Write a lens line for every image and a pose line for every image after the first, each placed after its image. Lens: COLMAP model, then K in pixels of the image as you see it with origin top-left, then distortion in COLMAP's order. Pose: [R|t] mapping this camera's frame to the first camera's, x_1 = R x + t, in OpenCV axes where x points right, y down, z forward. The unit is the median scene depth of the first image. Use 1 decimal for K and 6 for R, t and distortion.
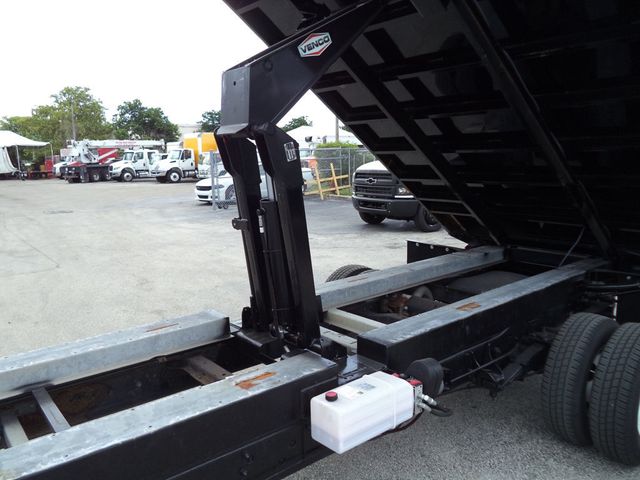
lens RADIAL K [[527.3, 0, 324.2], [0, 527.3, 239.8], [0, 0, 1]] dist [-0.016595, -0.022295]
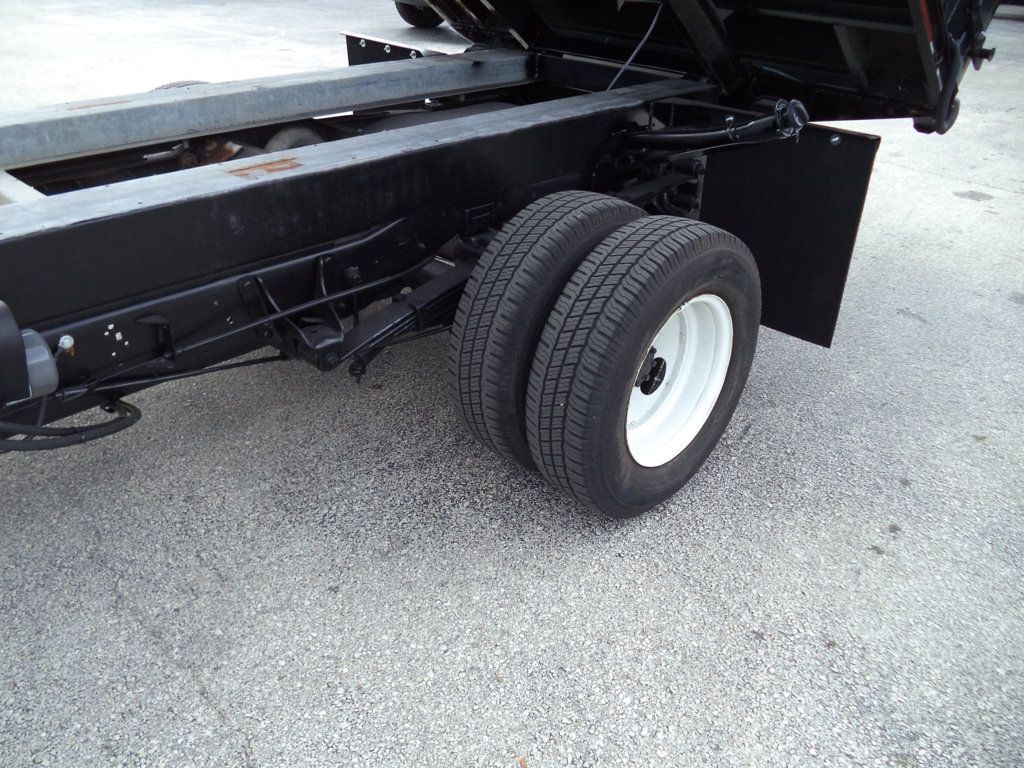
lens RADIAL K [[843.7, 0, 509.7], [0, 843.7, 386.6], [0, 0, 1]] dist [-0.016595, -0.022295]
pose [[0.994226, -0.004521, 0.107209, 0.359444], [-0.033164, 0.937251, 0.347073, 0.049727], [-0.102051, -0.348625, 0.931690, 0.293959]]
